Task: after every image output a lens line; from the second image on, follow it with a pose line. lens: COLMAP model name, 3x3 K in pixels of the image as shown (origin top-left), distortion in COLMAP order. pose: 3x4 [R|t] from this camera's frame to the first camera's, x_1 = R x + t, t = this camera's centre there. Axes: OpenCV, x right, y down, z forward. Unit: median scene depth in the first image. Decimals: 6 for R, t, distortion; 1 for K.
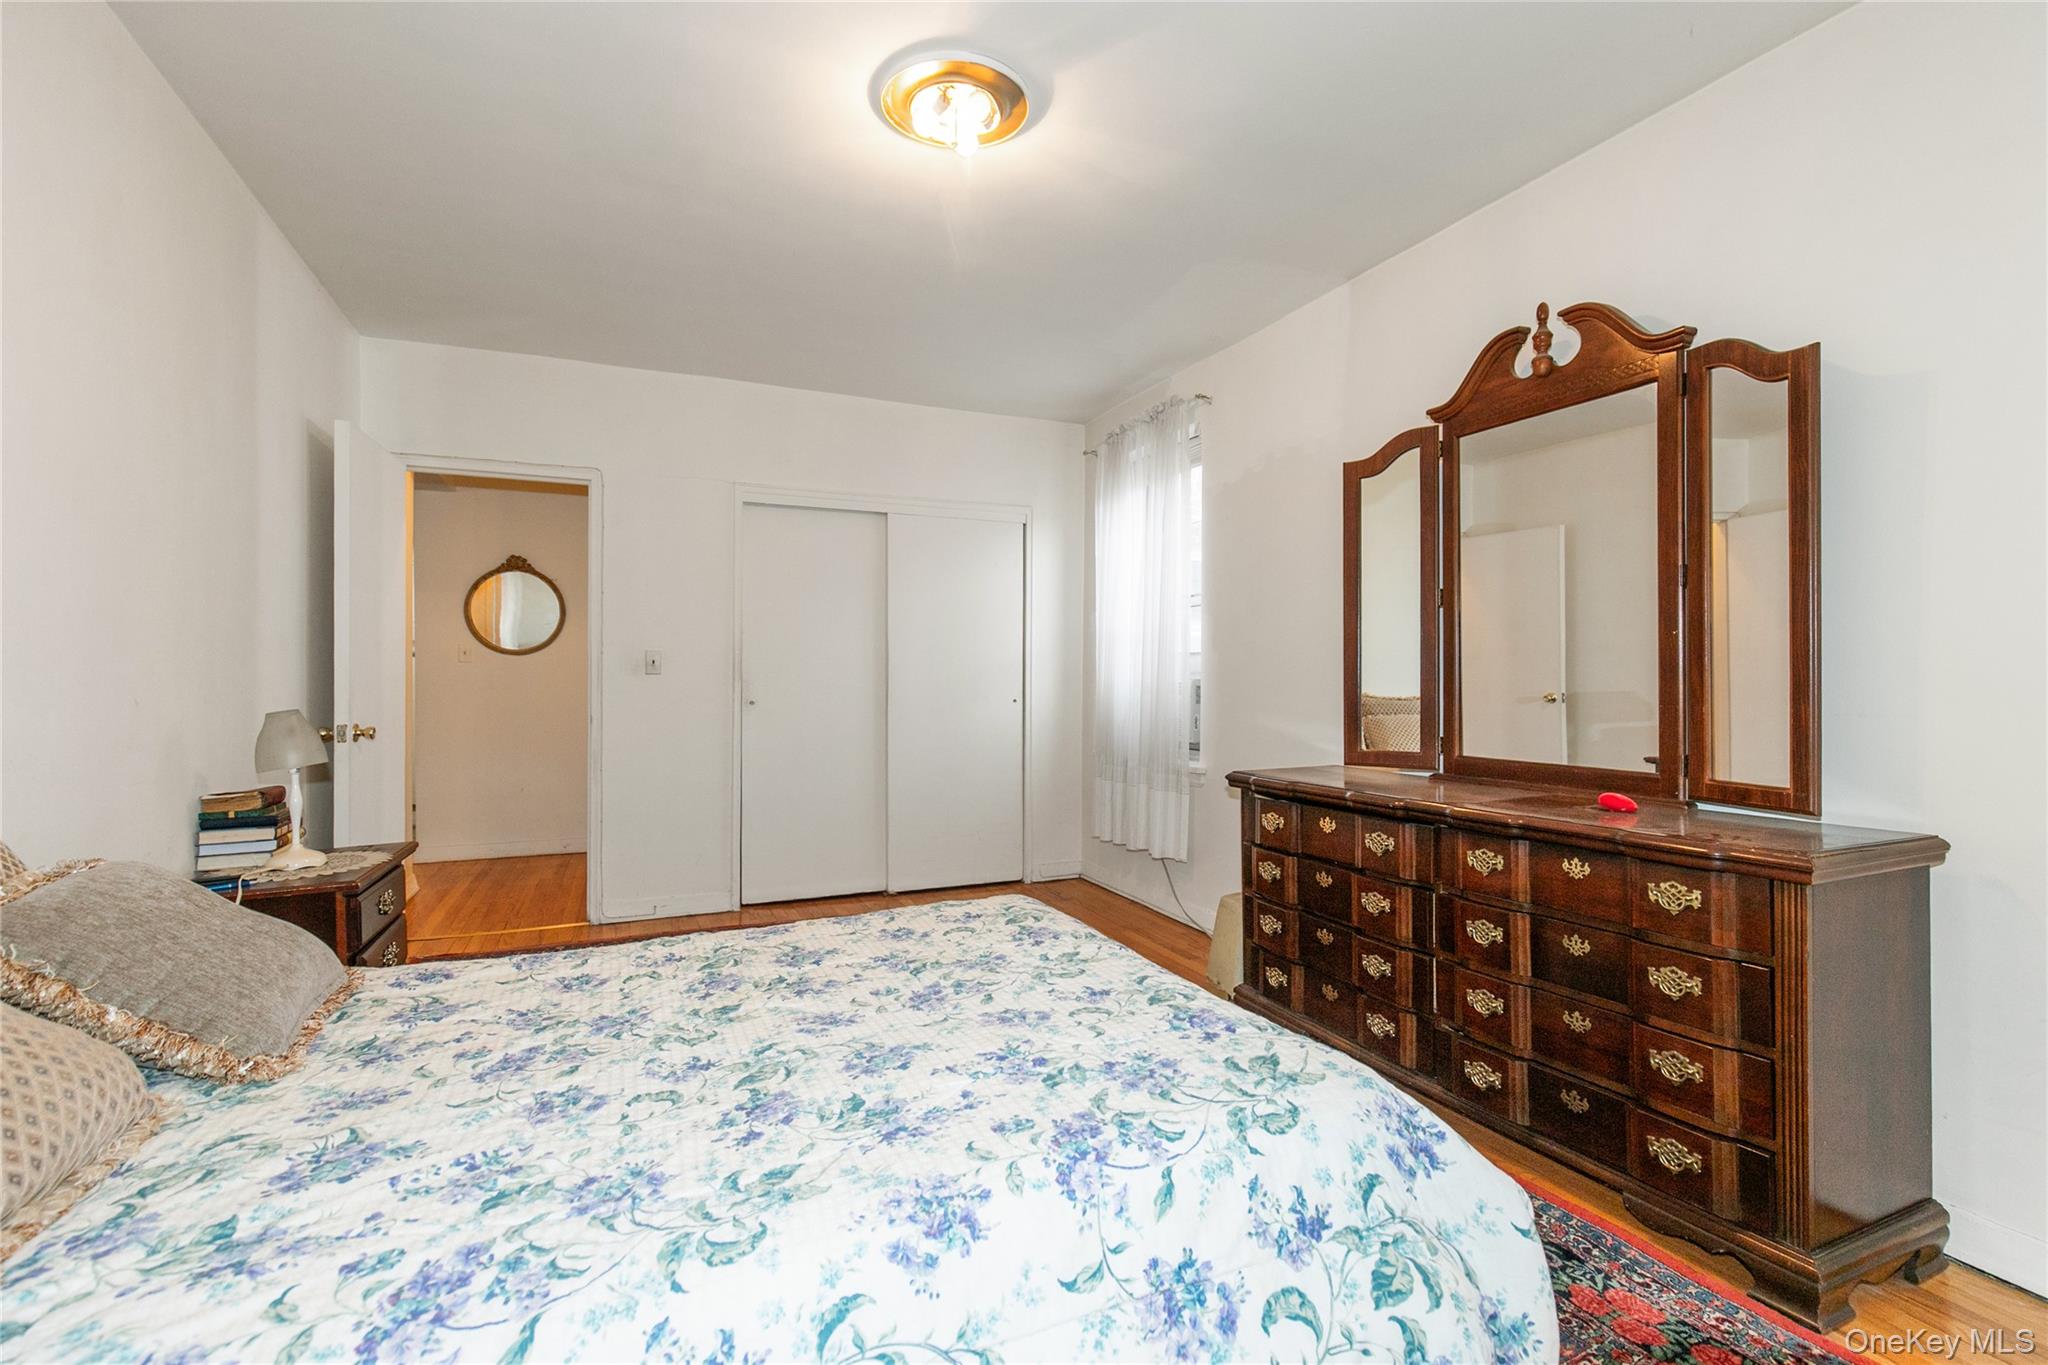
lens RADIAL K [[943.0, 0, 1037.1], [0, 943.0, 652.6], [0, 0, 1]] dist [0.005243, -0.000253]
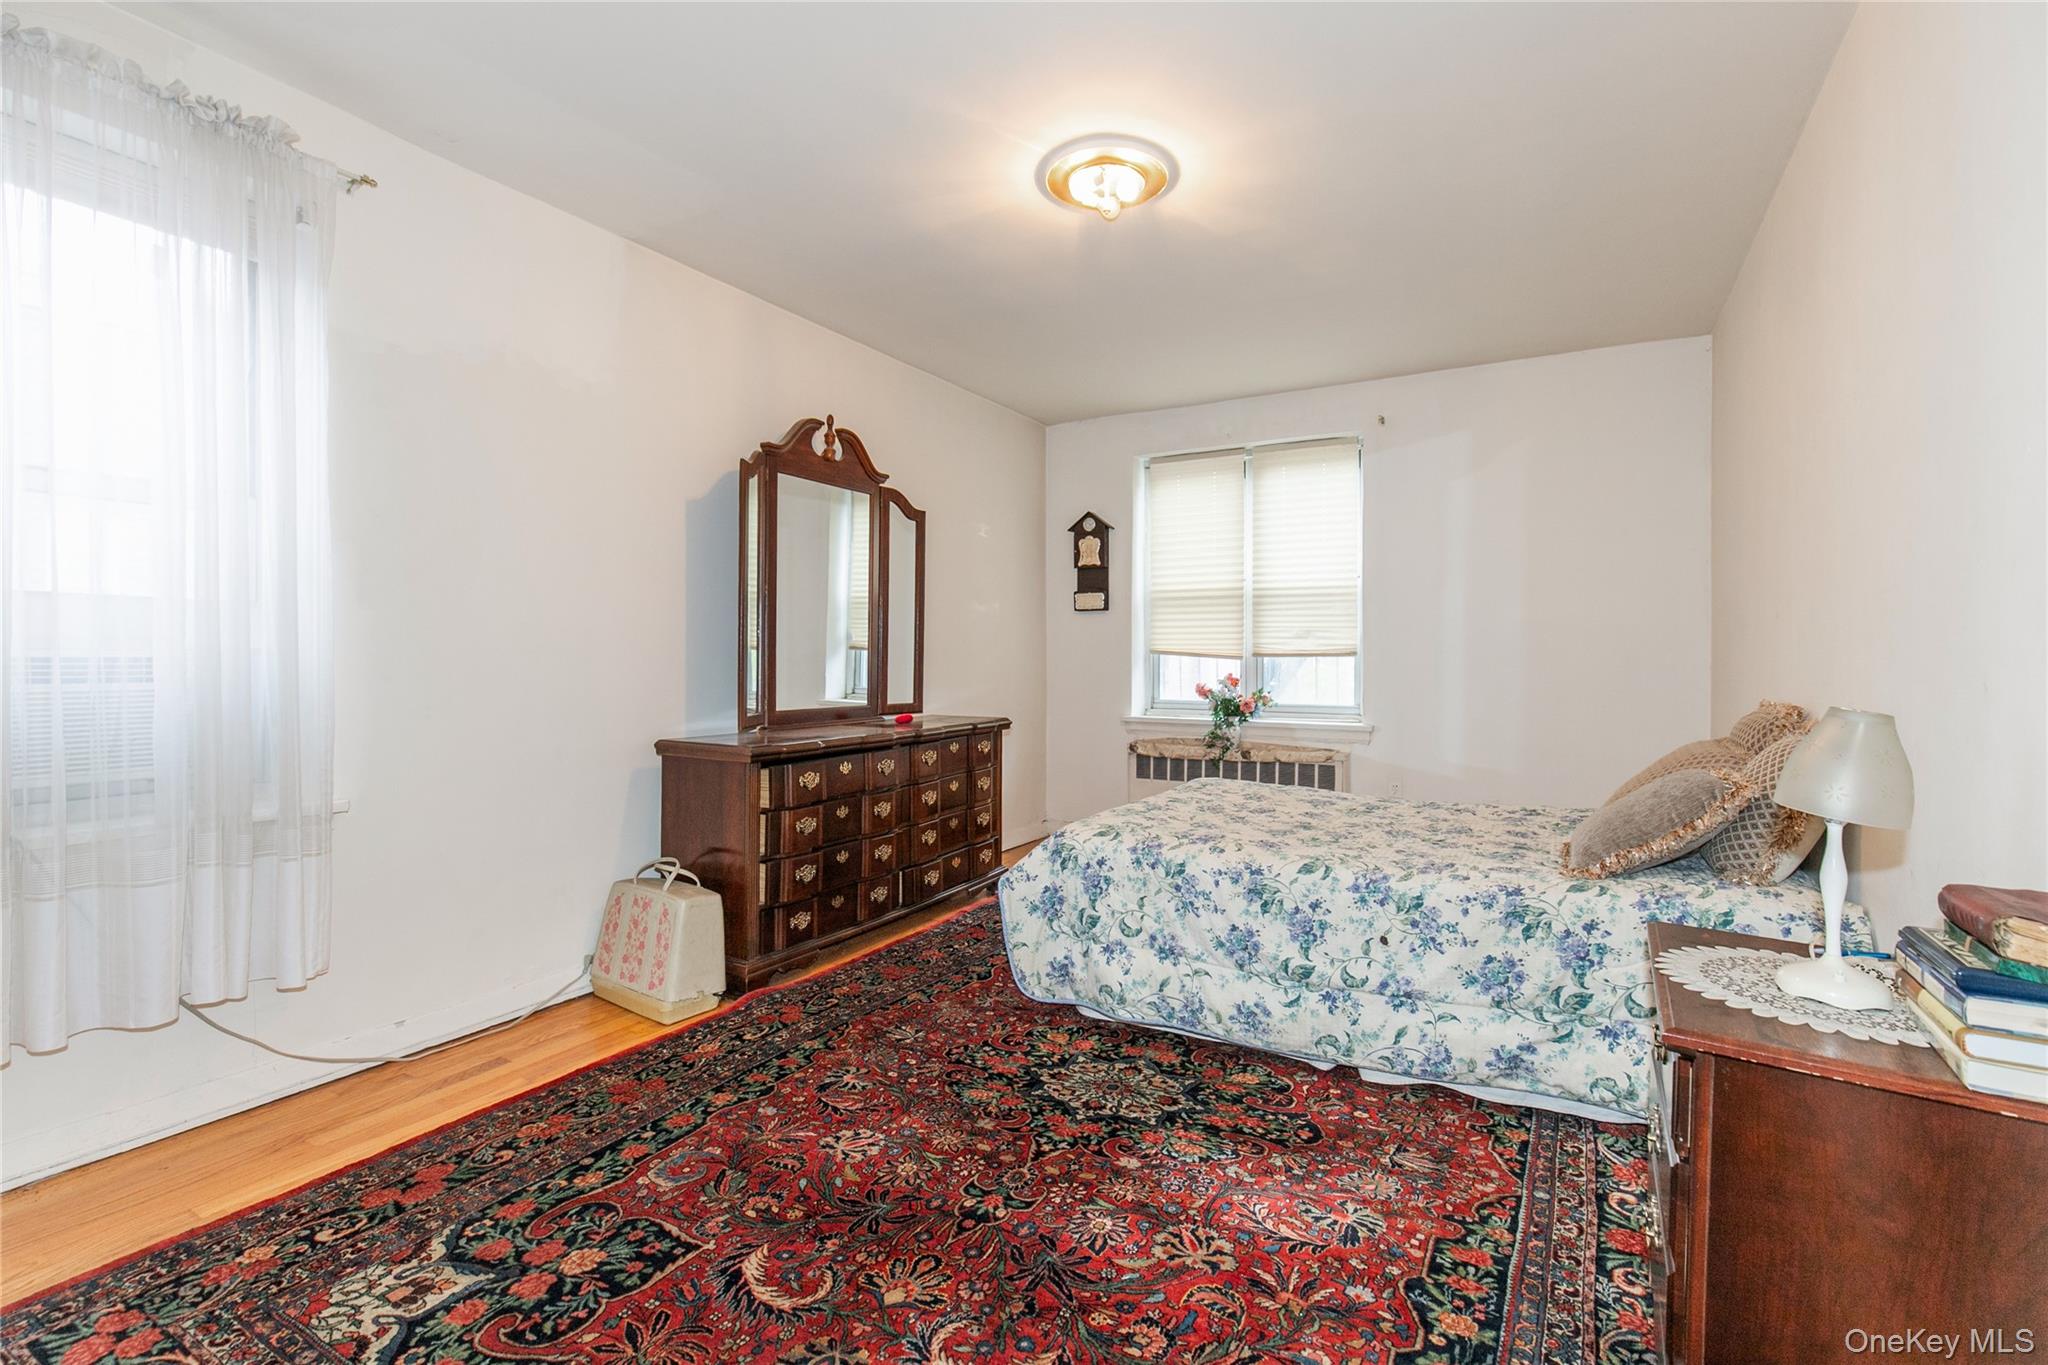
lens RADIAL K [[943.0, 0, 1037.1], [0, 943.0, 652.6], [0, 0, 1]] dist [0.005243, -0.000253]
pose [[-0.601146, 0.003616, 0.799131, -0.995602], [-0.022489, 0.999517, -0.021441, 0.055409], [-0.798822, -0.030861, -0.600775, 1.794702]]
